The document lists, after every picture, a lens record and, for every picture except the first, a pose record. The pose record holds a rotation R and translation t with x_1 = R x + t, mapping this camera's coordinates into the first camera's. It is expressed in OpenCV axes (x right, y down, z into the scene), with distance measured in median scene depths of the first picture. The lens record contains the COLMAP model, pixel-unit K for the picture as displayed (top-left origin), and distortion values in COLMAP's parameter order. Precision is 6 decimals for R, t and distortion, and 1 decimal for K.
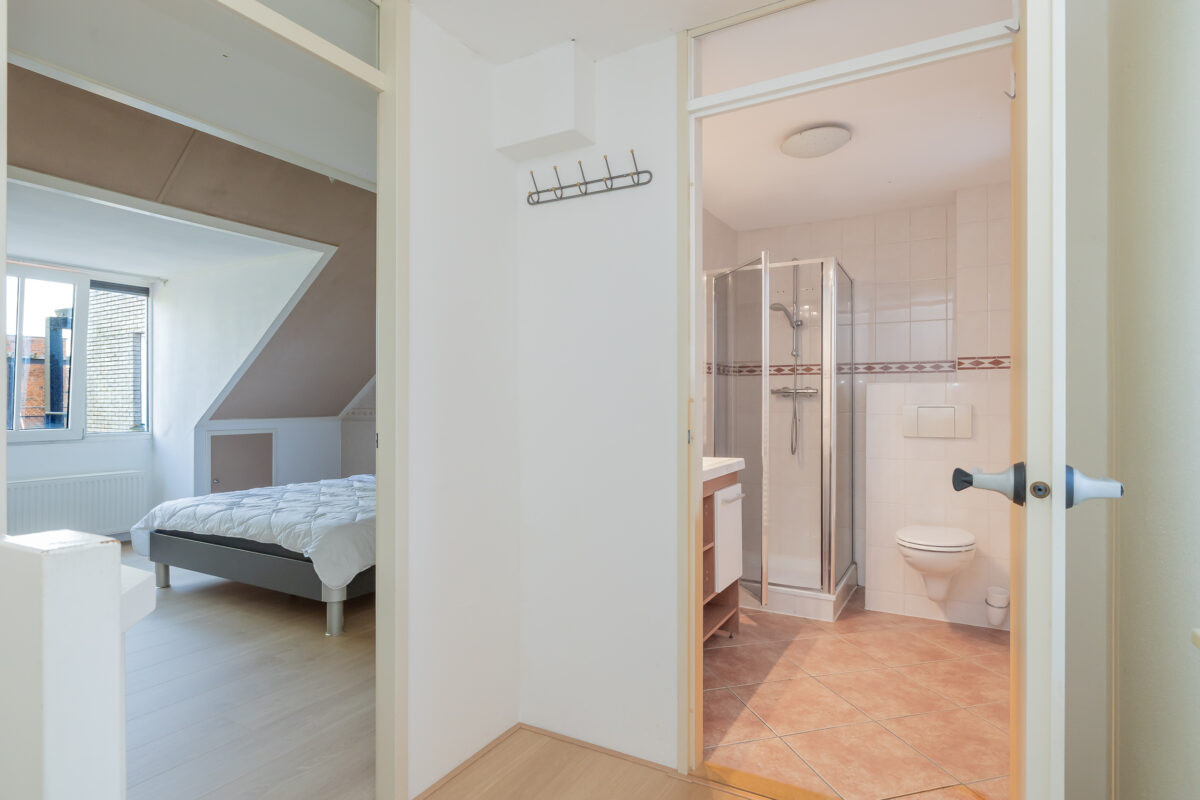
lens RADIAL K [[639.8, 0, 604.6], [0, 639.8, 410.4], [0, 0, 1]] dist [-0.001816, -0.000207]
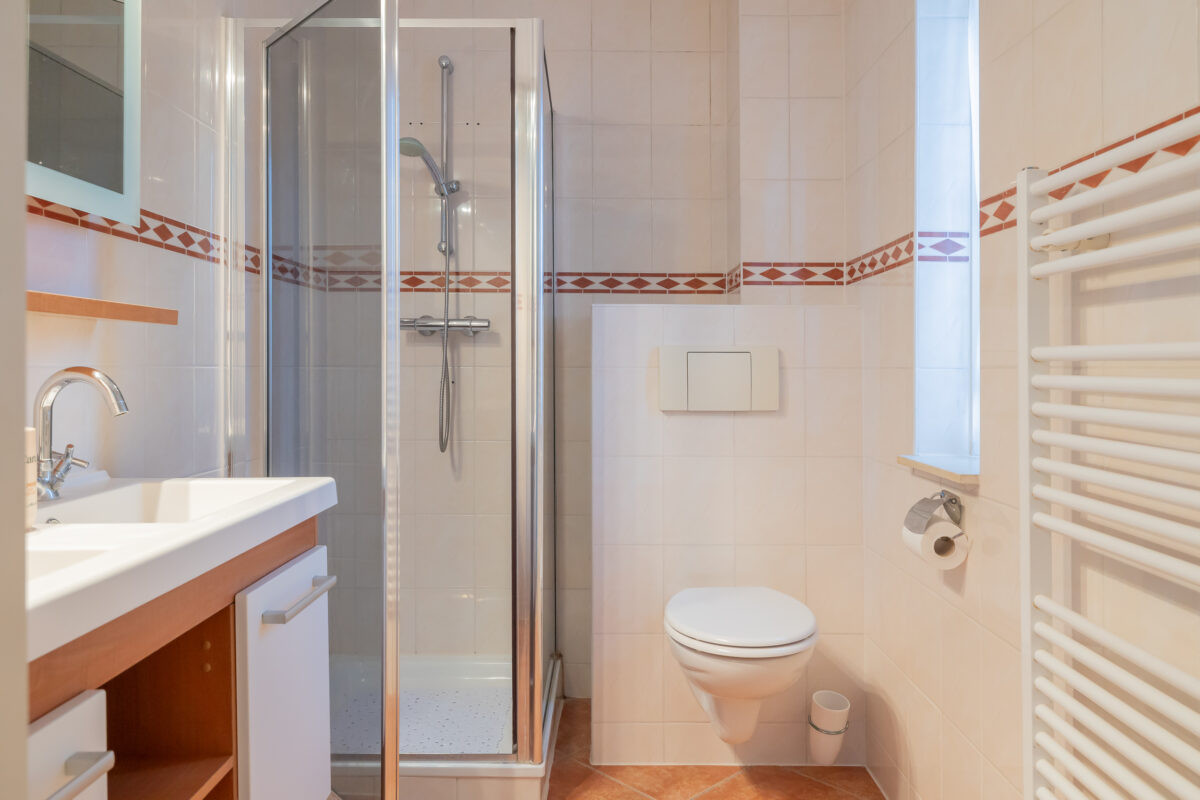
lens RADIAL K [[841.6, 0, 602.5], [0, 841.6, 367.7], [0, 0, 1]] dist [-0.003691, 0.001564]
pose [[0.873703, 0.001156, 0.486459, 0.093340], [0.005450, 0.999911, -0.012164, 0.013194], [-0.486430, 0.013279, 0.873619, 0.399084]]
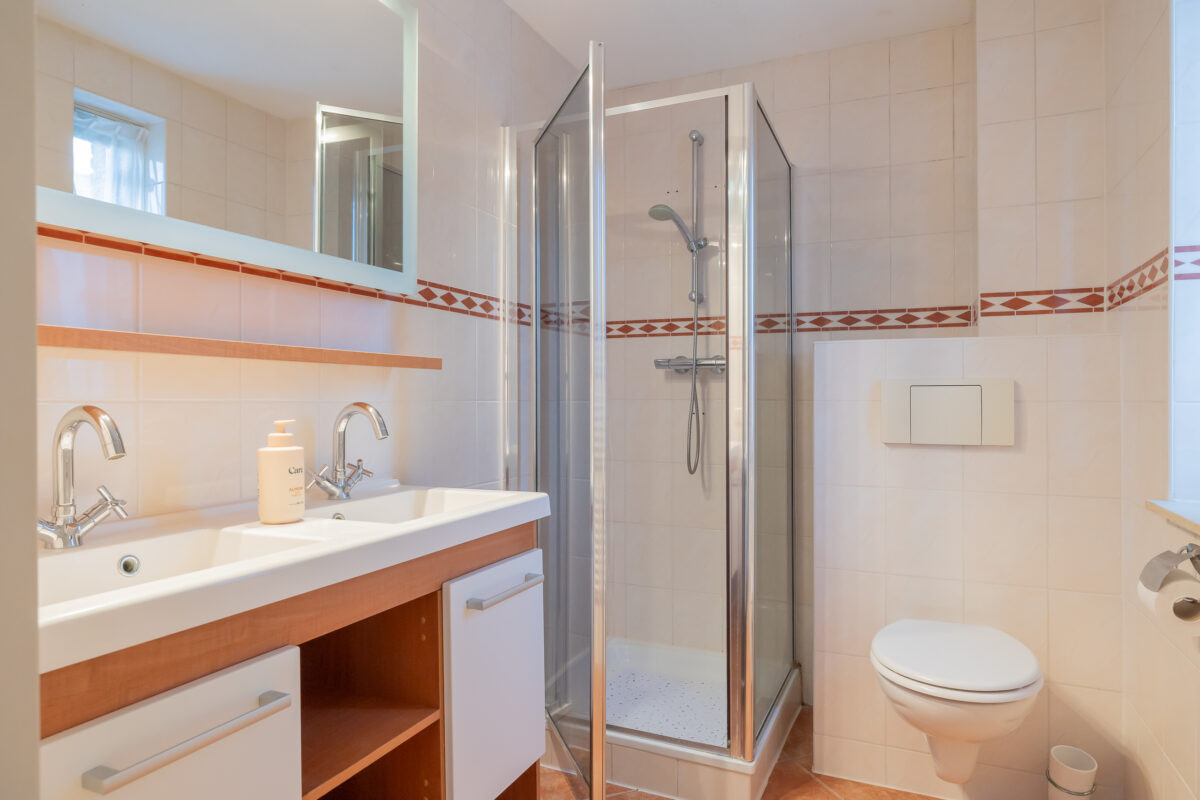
lens RADIAL K [[716.1, 0, 601.4], [0, 716.1, 402.7], [0, 0, 1]] dist [-0.001630, -0.000058]
pose [[0.996509, -0.001074, 0.083477, 0.172475], [0.001759, 0.999965, -0.008137, 0.011201], [-0.083465, 0.008256, 0.996477, 0.397146]]
